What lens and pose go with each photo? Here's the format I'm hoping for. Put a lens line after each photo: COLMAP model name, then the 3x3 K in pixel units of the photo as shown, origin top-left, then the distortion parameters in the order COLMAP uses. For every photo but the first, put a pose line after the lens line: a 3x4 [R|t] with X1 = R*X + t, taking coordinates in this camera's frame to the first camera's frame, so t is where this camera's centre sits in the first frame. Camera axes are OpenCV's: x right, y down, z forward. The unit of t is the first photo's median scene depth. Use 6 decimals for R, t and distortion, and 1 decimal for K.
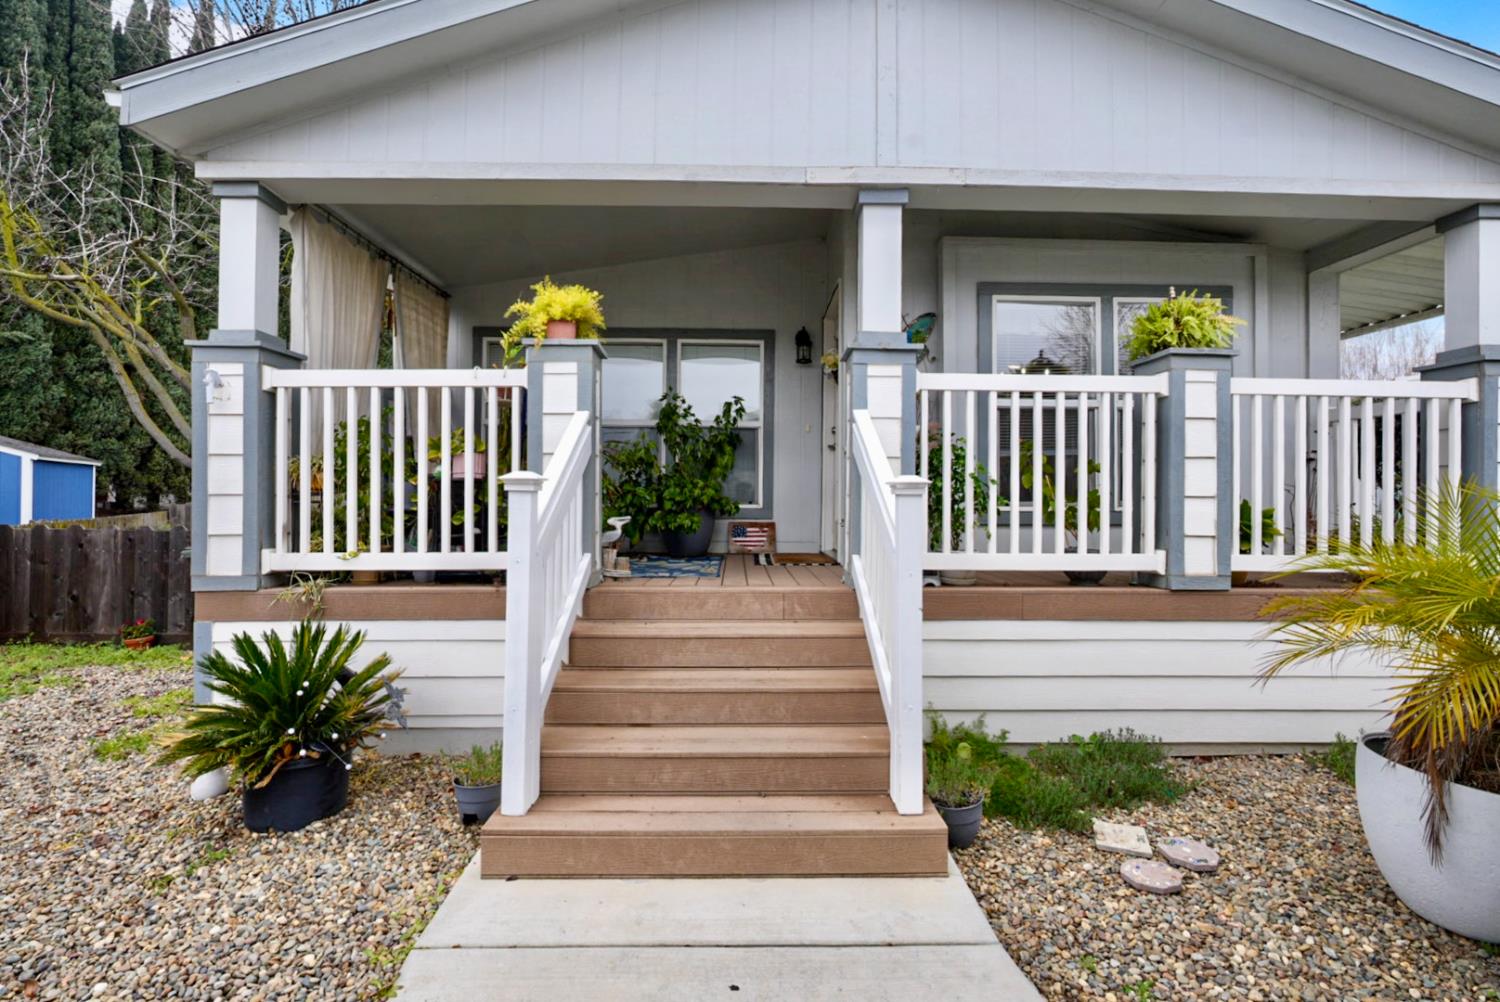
lens RADIAL K [[690.0, 0, 757.0], [0, 690.0, 494.6], [0, 0, 1]] dist [0.003316, 0.000722]
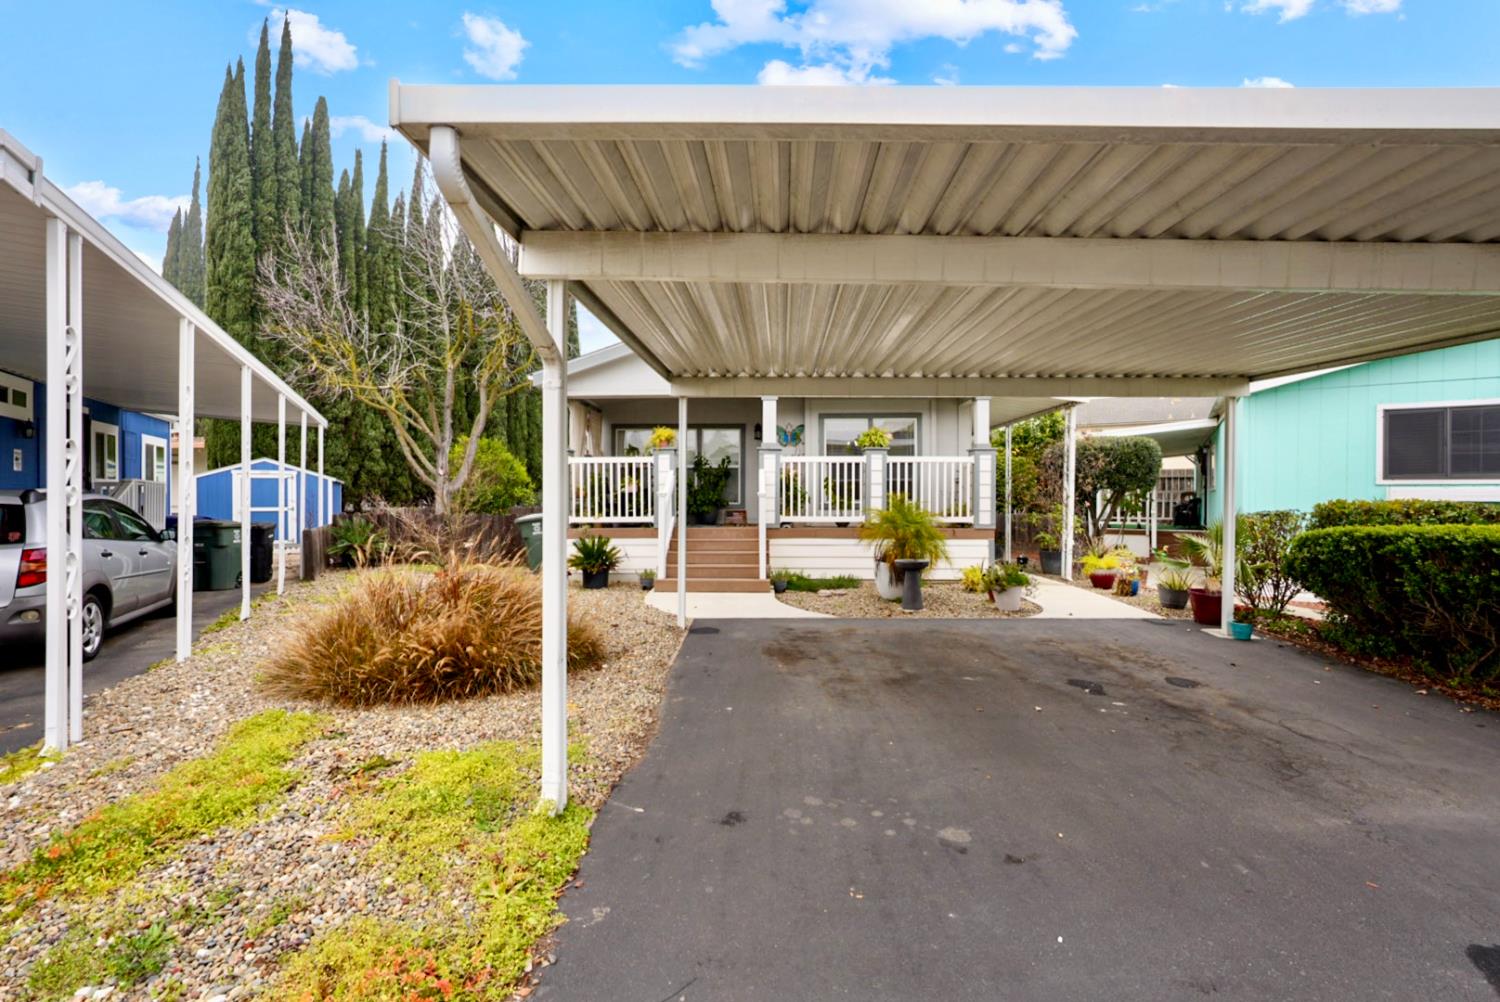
lens RADIAL K [[690.0, 0, 748.9], [0, 690.0, 503.1], [0, 0, 1]] dist [0.003316, 0.000722]
pose [[0.998736, -0.006418, -0.049846, 0.195402], [0.006581, 0.999974, 0.003095, 0.013811], [0.049825, -0.003419, 0.998752, -1.633800]]
